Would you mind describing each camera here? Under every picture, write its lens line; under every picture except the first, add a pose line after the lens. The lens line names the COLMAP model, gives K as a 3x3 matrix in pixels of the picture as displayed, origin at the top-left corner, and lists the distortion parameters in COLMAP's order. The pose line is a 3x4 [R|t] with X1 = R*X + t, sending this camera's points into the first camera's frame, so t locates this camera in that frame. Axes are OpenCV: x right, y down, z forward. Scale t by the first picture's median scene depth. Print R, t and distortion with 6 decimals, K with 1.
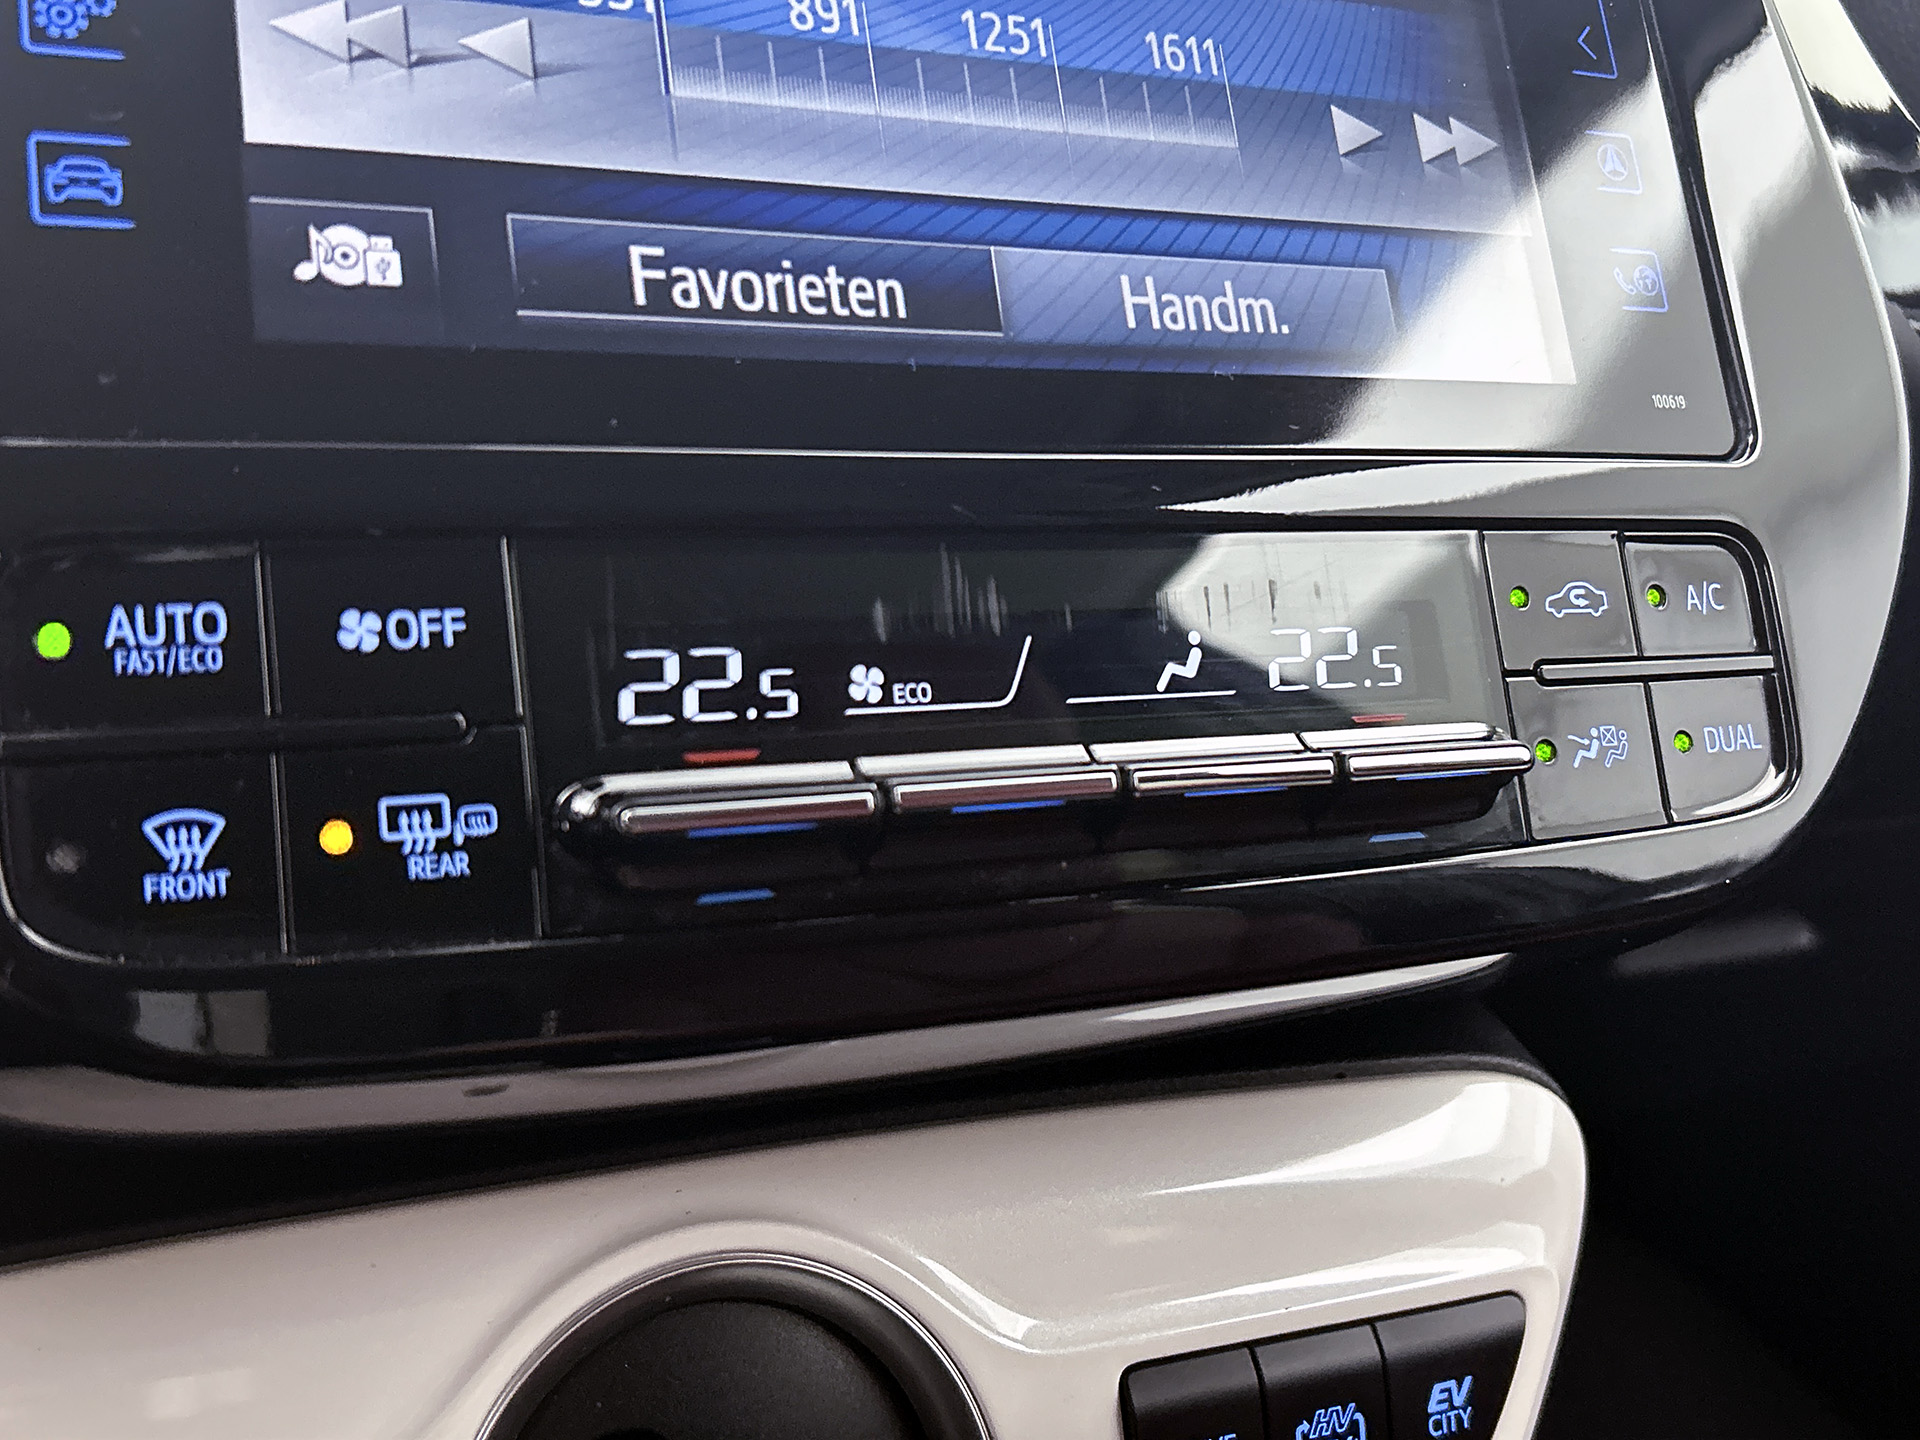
lens RADIAL K [[1873.1, 0, 902.4], [0, 1873.1, 742.1], [0, 0, 1]] dist [0.020957, 0.000000]
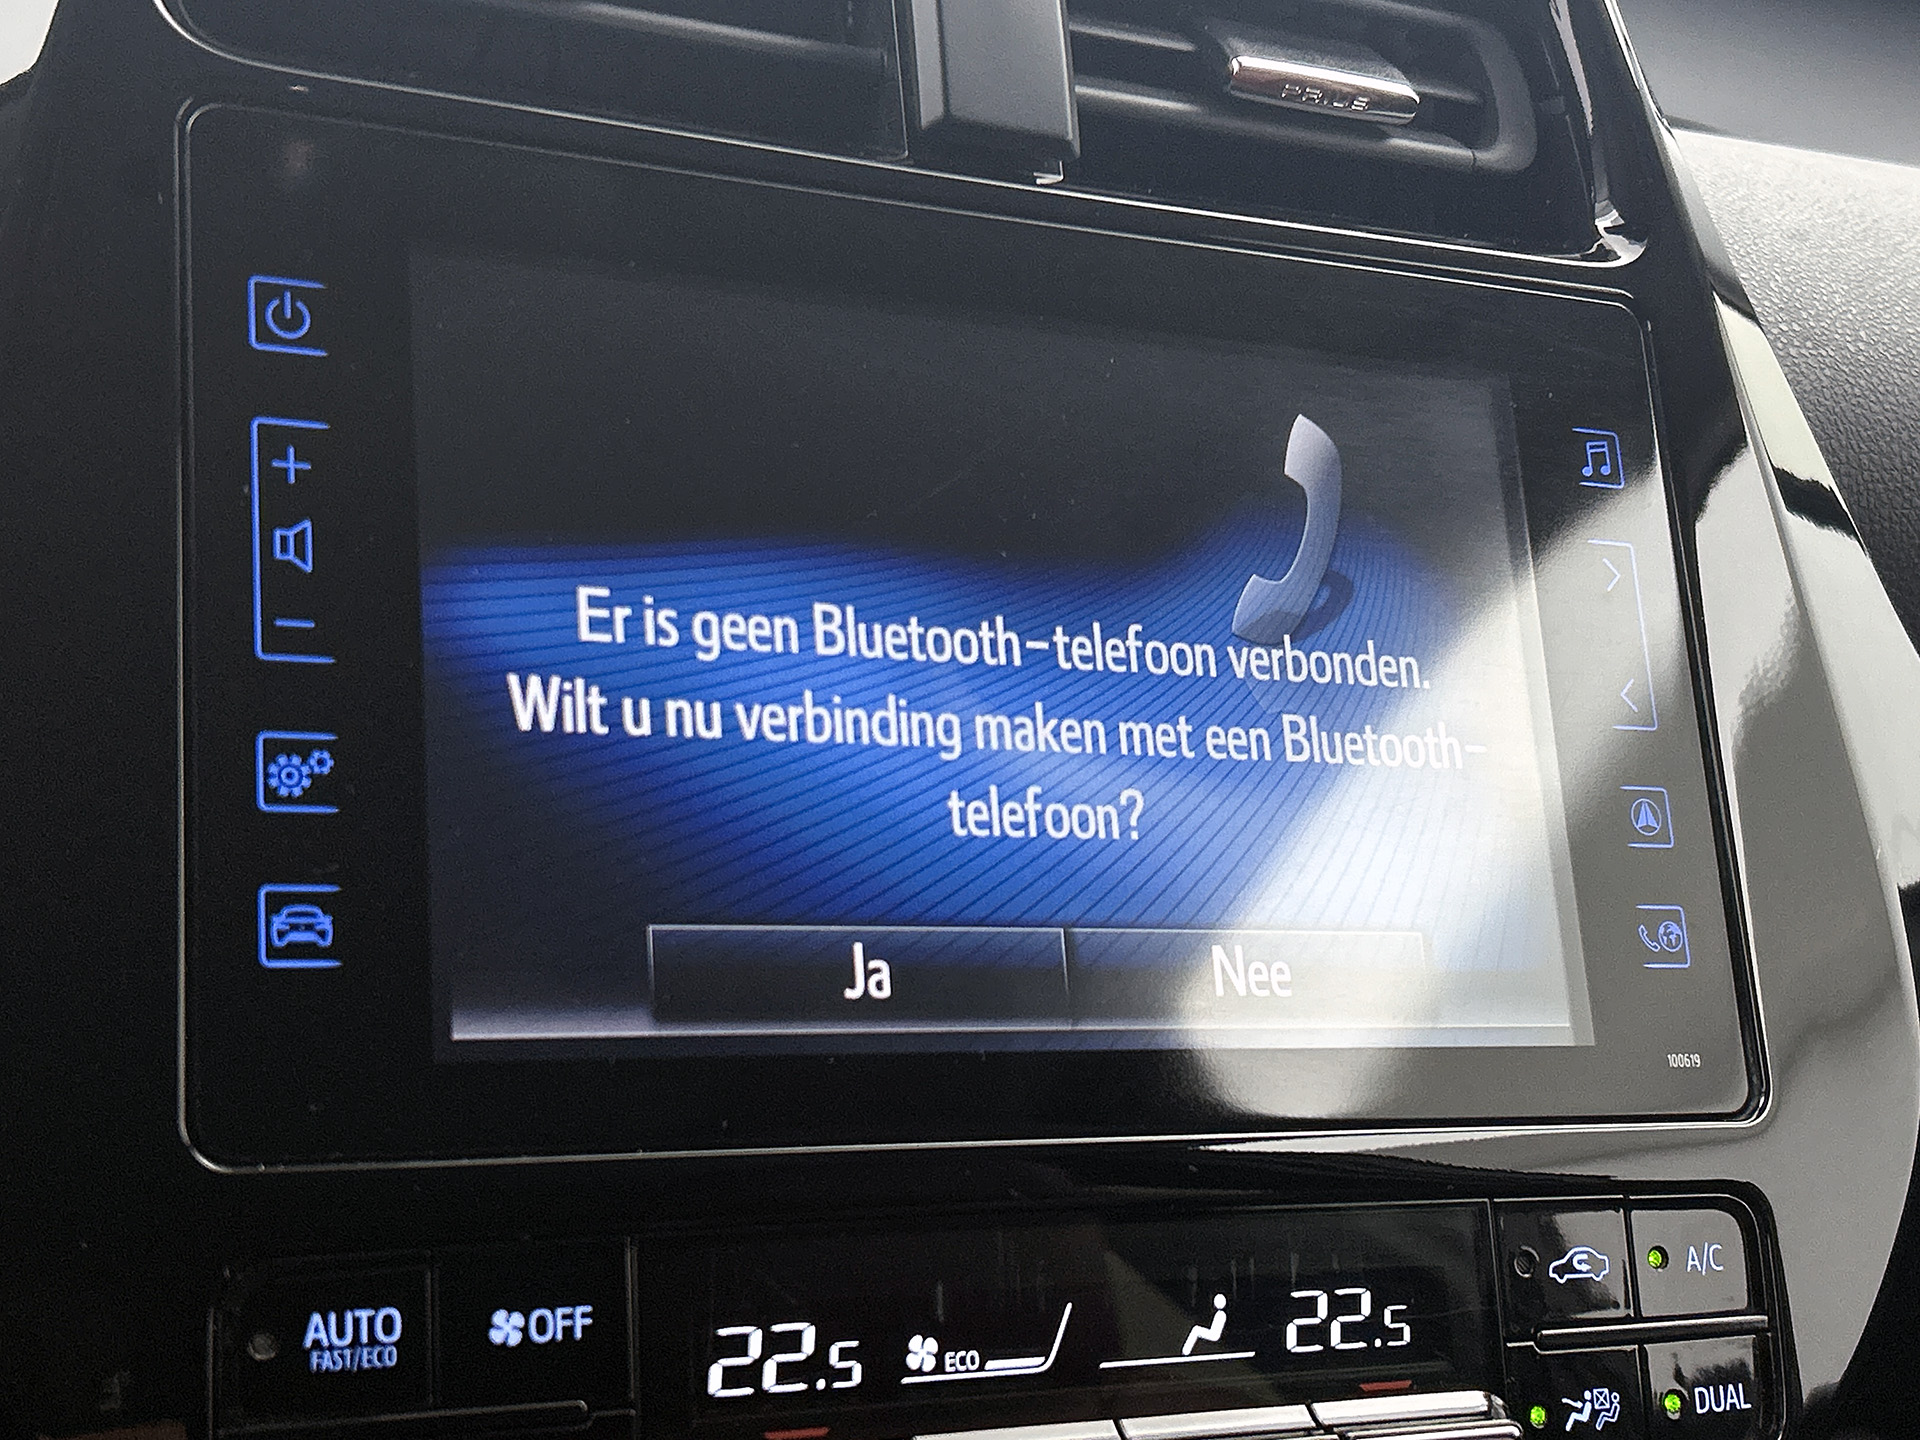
lens RADIAL K [[2687.4, 0, 948.3], [0, 2687.4, 742.5], [0, 0, 1]] dist [0.072386, 0.000000]
pose [[0.996696, 0.070436, 0.040448, -0.093768], [-0.067865, 0.995781, -0.061754, -0.292022], [-0.044627, 0.058805, 0.997271, -0.618538]]
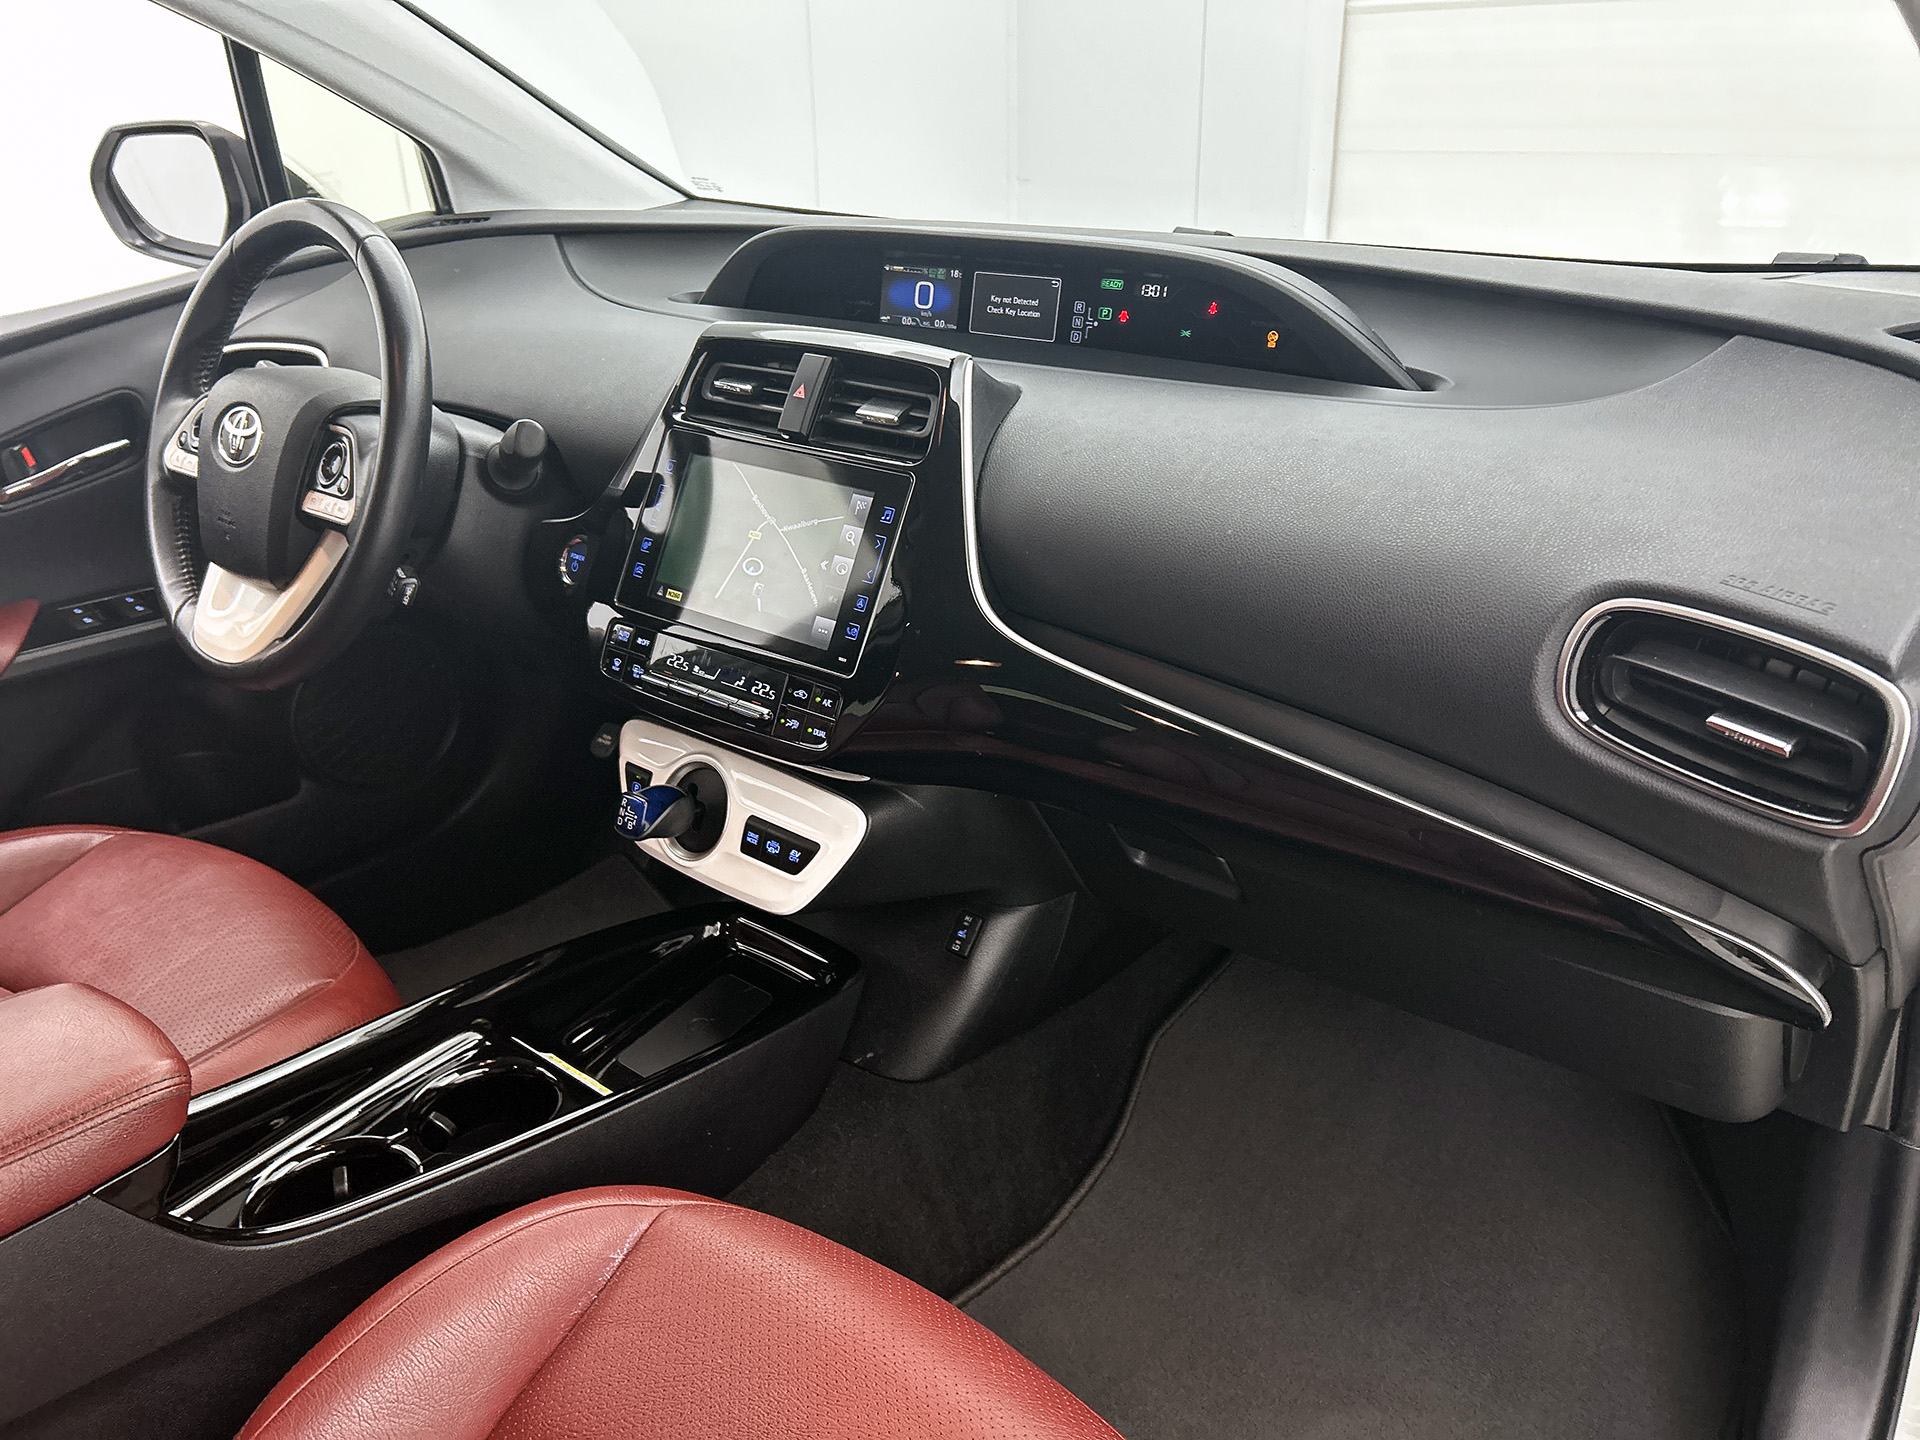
lens RADIAL K [[1497.5, 0, 936.9], [0, 1497.5, 703.5], [0, 0, 1]] dist [0.057337, -0.038244]
pose [[0.421590, 0.270038, -0.865645, 4.464055], [-0.191828, 0.959583, 0.205918, -1.055329], [0.886264, 0.079242, 0.456351, -0.504583]]
